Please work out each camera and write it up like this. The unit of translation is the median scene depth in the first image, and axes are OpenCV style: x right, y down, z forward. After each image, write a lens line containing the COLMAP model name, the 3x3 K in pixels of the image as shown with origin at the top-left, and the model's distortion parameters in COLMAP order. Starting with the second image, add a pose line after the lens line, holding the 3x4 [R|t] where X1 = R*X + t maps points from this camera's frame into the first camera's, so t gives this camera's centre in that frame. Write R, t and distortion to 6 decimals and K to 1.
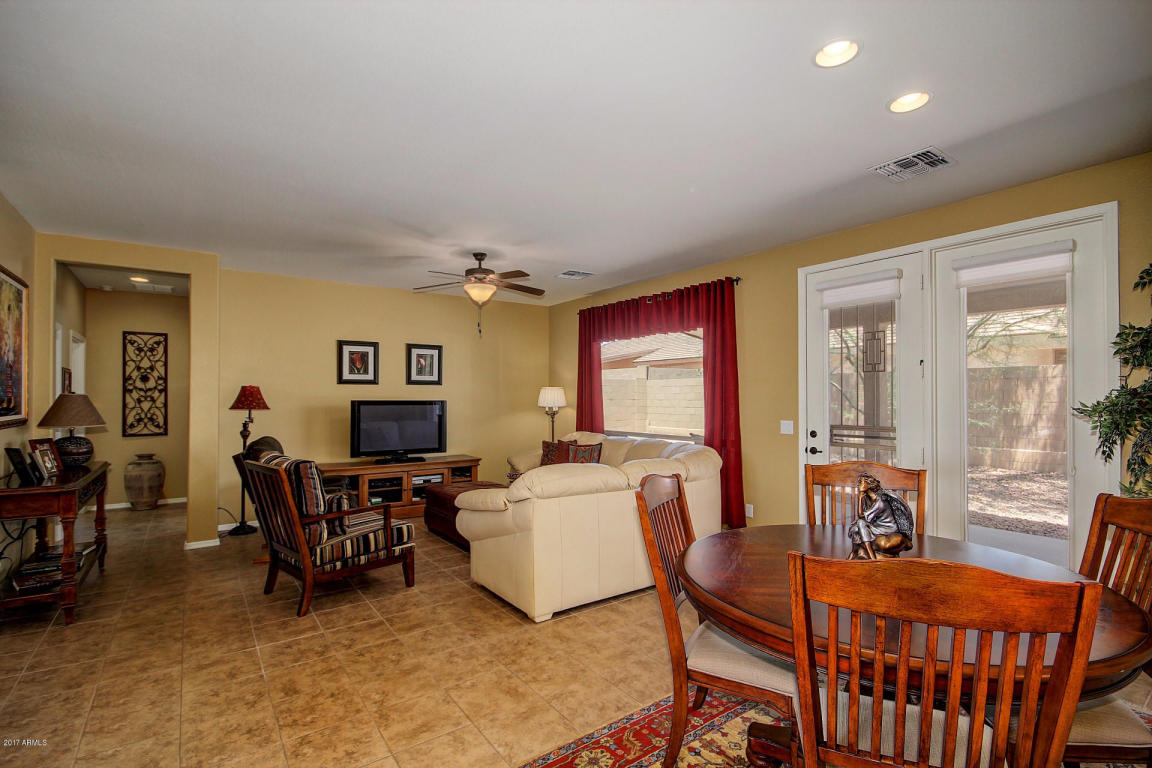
lens RADIAL K [[531.4, 0, 578.4], [0, 531.4, 394.8], [0, 0, 1]] dist [-0.000701, -0.003120]
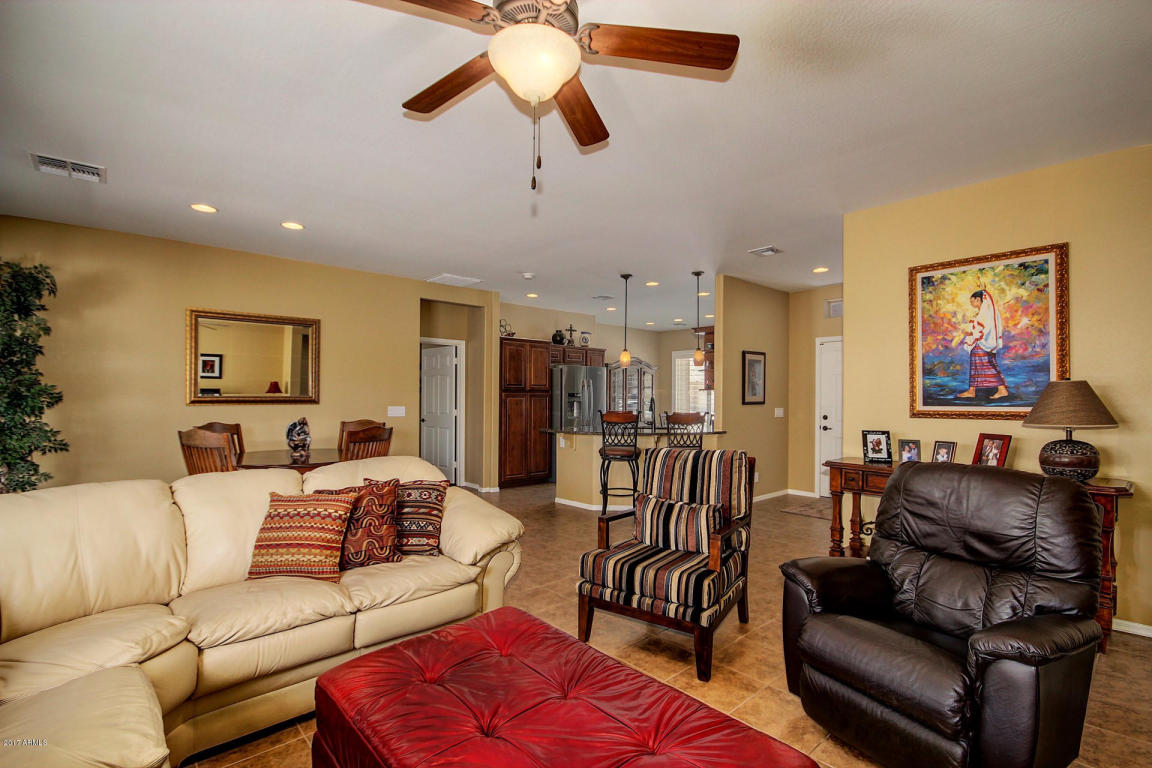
lens RADIAL K [[531.4, 0, 578.9], [0, 531.4, 393.4], [0, 0, 1]] dist [-0.000701, -0.003120]
pose [[-0.993603, -0.005061, -0.112816, -0.142705], [-0.003857, 0.999933, -0.010886, 0.017669], [0.112863, -0.010381, -0.993556, 1.099238]]
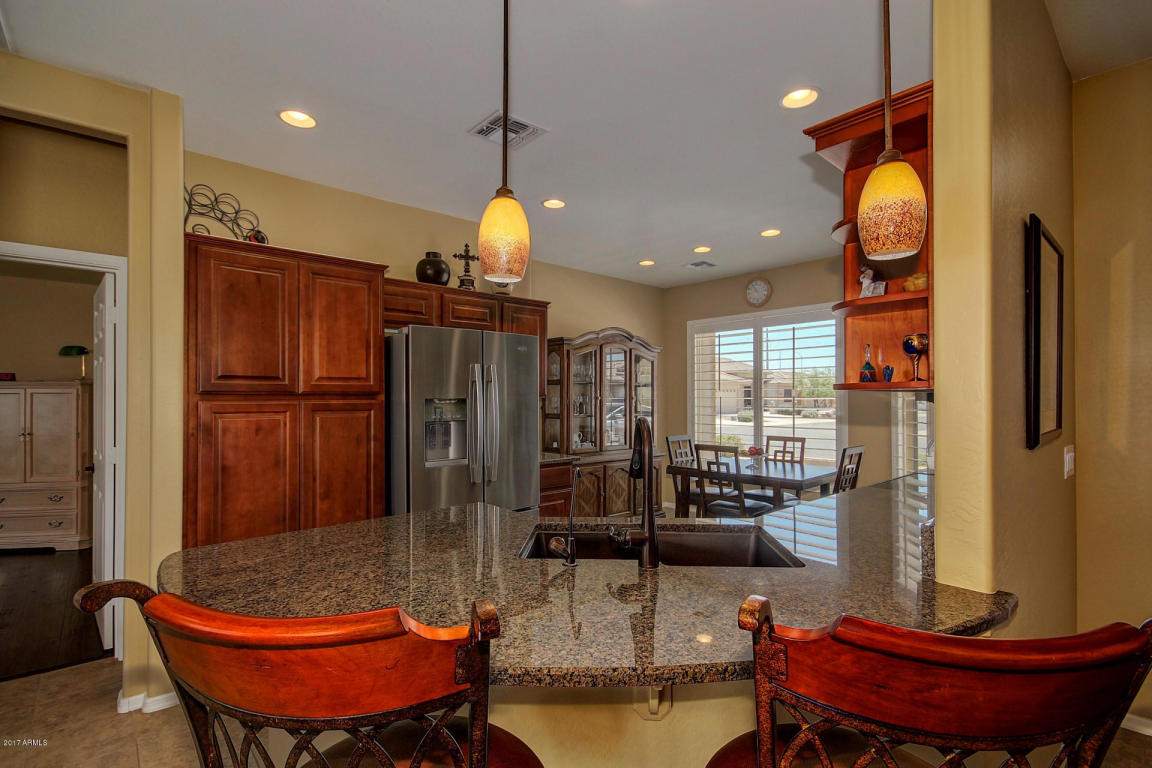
lens RADIAL K [[531.4, 0, 577.7], [0, 531.4, 391.3], [0, 0, 1]] dist [-0.000701, -0.003120]
pose [[-0.994542, 0.002541, -0.104304, -0.350392], [0.004142, 0.999877, -0.015132, 0.004000], [0.104252, -0.015481, -0.994430, 0.313320]]
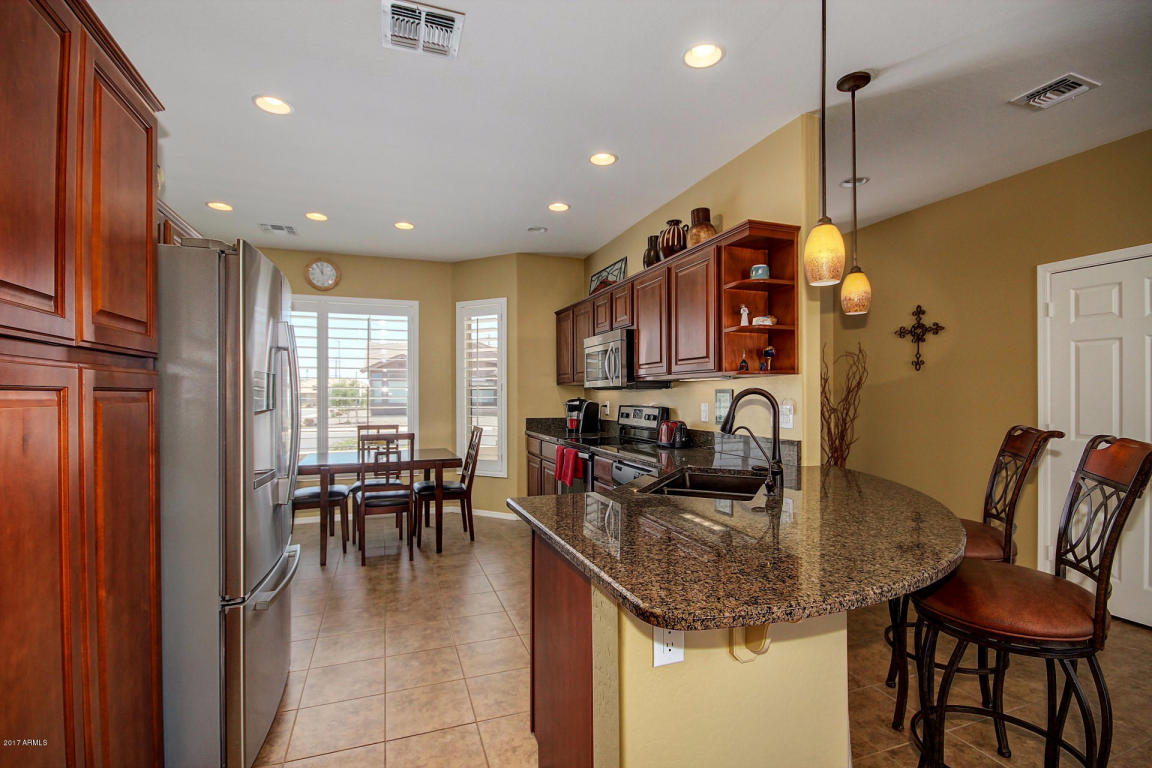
lens RADIAL K [[531.4, 0, 578.6], [0, 531.4, 395.1], [0, 0, 1]] dist [-0.000701, -0.003120]
pose [[-0.272885, 0.003035, -0.962042, -0.036378], [0.005215, 0.999985, 0.001675, 0.015667], [0.962033, -0.004560, -0.272897, 0.057765]]
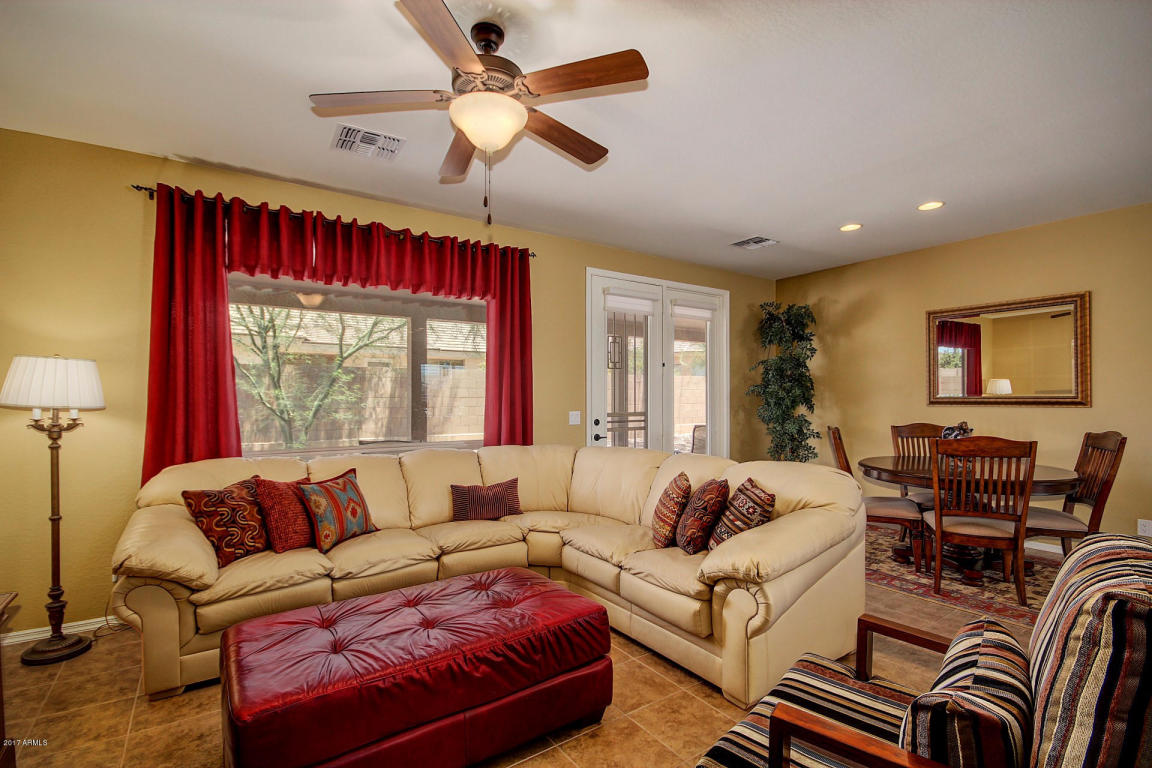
lens RADIAL K [[531.4, 0, 577.8], [0, 531.4, 395.7], [0, 0, 1]] dist [-0.000701, -0.003120]
pose [[0.021366, 0.002965, 0.999767, -0.489054], [-0.001640, 0.999994, -0.002931, 0.016653], [-0.999770, -0.001577, 0.021370, 0.753431]]
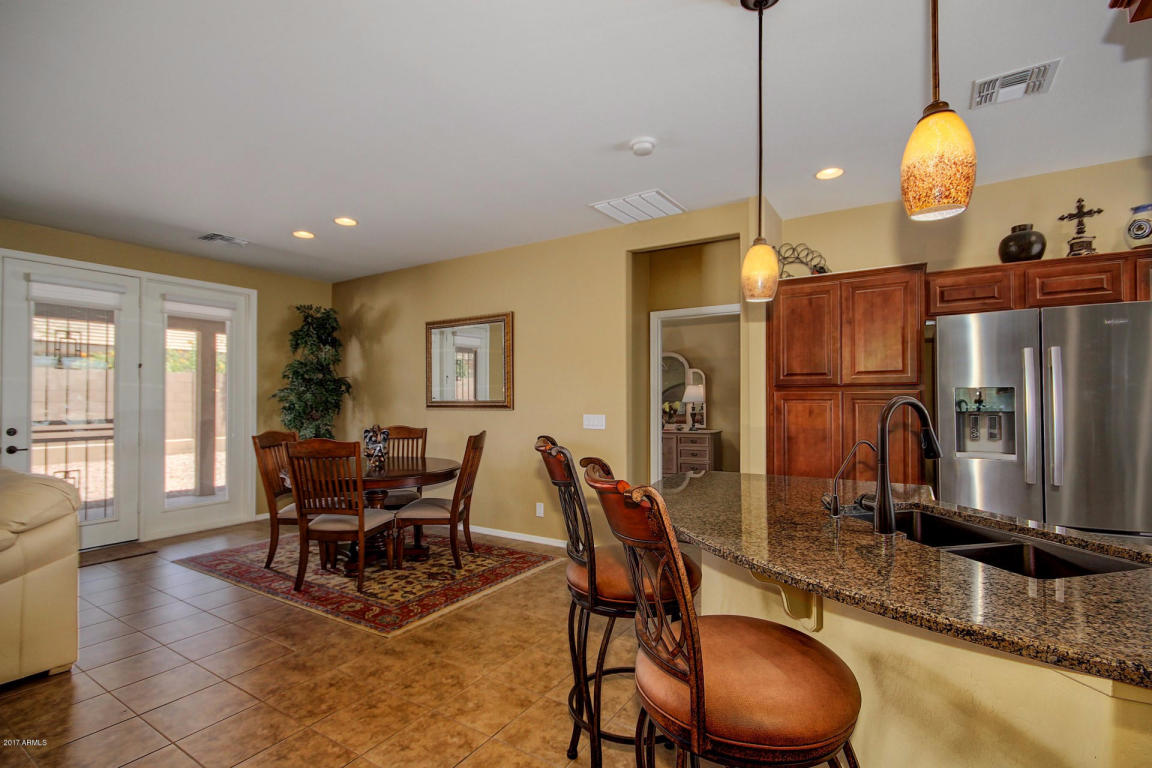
lens RADIAL K [[531.4, 0, 578.9], [0, 531.4, 393.4], [0, 0, 1]] dist [-0.000701, -0.003120]
pose [[-0.372716, 0.011447, 0.927875, -0.584014], [0.000455, 0.999926, -0.012153, 0.013421], [-0.927945, -0.004107, -0.372694, 0.313831]]
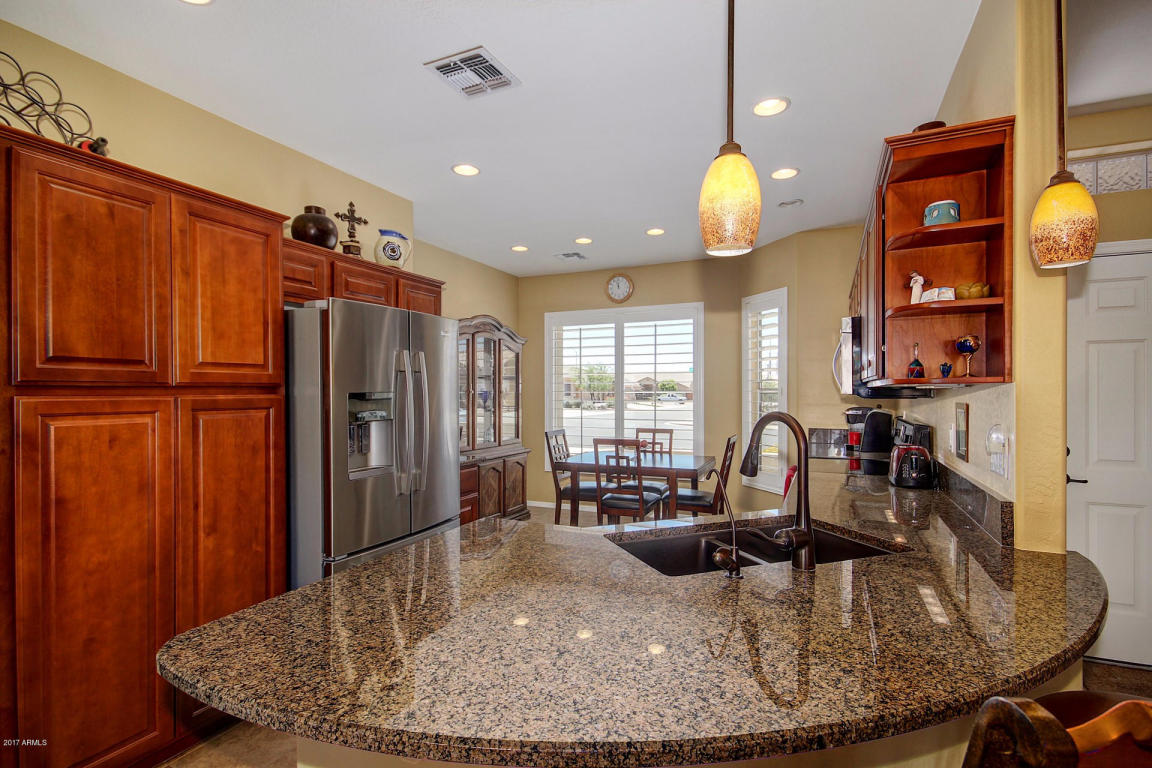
lens RADIAL K [[546.8, 0, 577.2], [0, 546.8, 390.8], [0, 0, 1]] dist [0.003868, -0.000924]
pose [[-0.871269, 0.003580, -0.490793, -0.212007], [0.005501, 0.999982, -0.002471, 0.003342], [0.490775, -0.004853, -0.871273, 0.238617]]
